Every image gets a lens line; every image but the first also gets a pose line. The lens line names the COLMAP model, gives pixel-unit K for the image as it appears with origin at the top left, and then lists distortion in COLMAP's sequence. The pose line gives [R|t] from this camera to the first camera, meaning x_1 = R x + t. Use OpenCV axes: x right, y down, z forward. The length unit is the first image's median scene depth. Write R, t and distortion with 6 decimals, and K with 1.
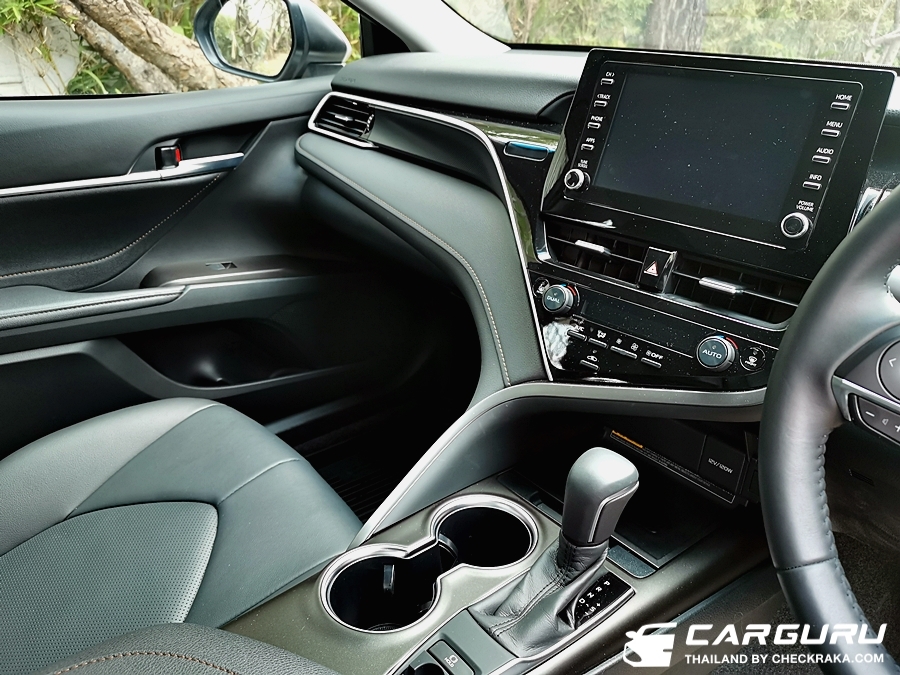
lens RADIAL K [[741.4, 0, 450.0], [0, 741.4, 337.5], [0, 0, 1]] dist [0.049760, -0.035026]
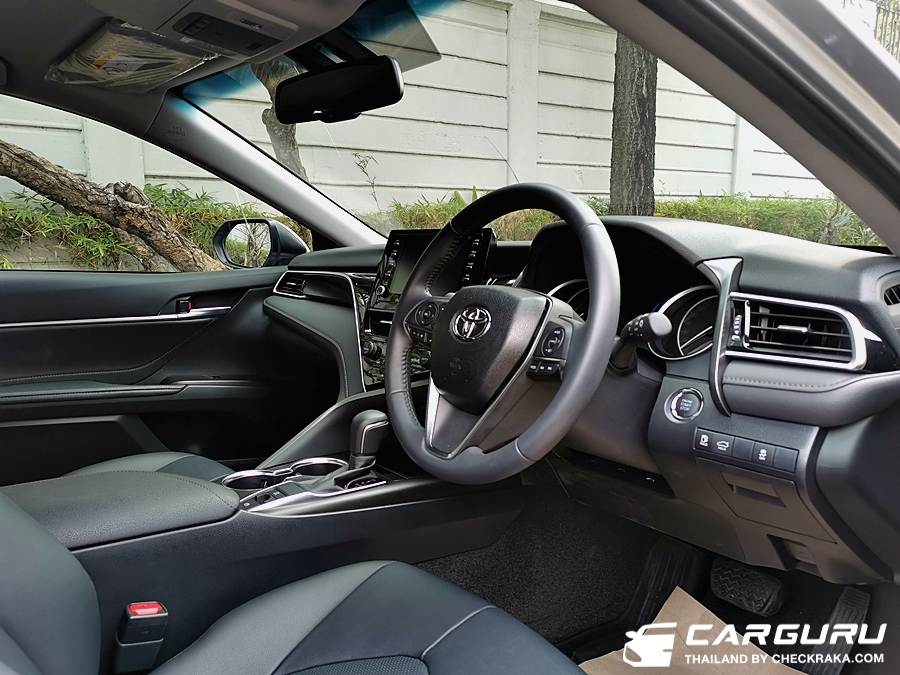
lens RADIAL K [[741.4, 0, 450.0], [0, 741.4, 337.5], [0, 0, 1]] dist [0.049760, -0.035026]
pose [[0.998804, -0.012280, -0.047335, 0.266442], [-0.002660, 0.952882, -0.303331, 0.297821], [0.048829, 0.303094, 0.951709, -0.480009]]
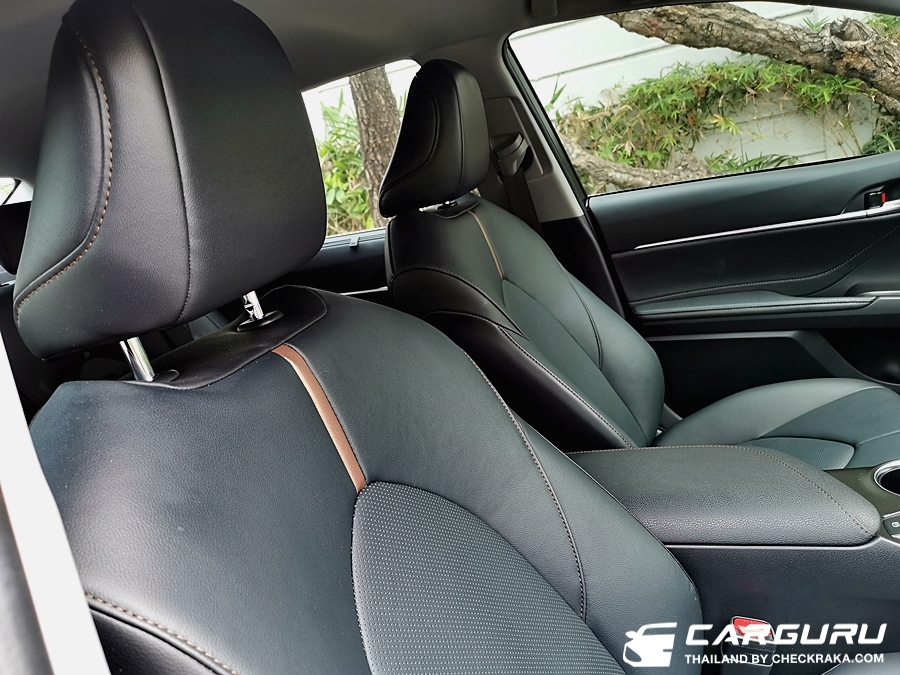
lens RADIAL K [[741.4, 0, 450.0], [0, 741.4, 337.5], [0, 0, 1]] dist [0.049760, -0.035026]
pose [[0.553260, 0.080020, -0.829157, 0.311613], [-0.143618, 0.989633, -0.000323, 0.103921], [0.820535, 0.119261, 0.559016, -0.320448]]
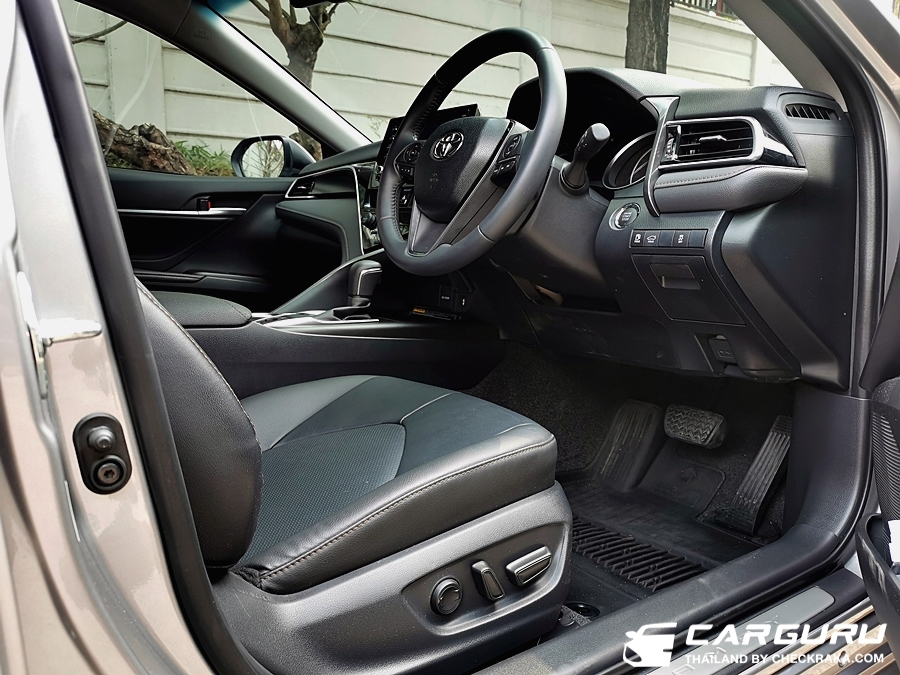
lens RADIAL K [[749.3, 0, 450.0], [0, 749.3, 337.5], [0, 0, 1]] dist [0.038466, -0.013616]
pose [[0.997711, 0.009895, -0.066892, 0.318665], [-0.029662, 0.953021, -0.301449, 0.553277], [0.060767, 0.302743, 0.951133, -0.559780]]
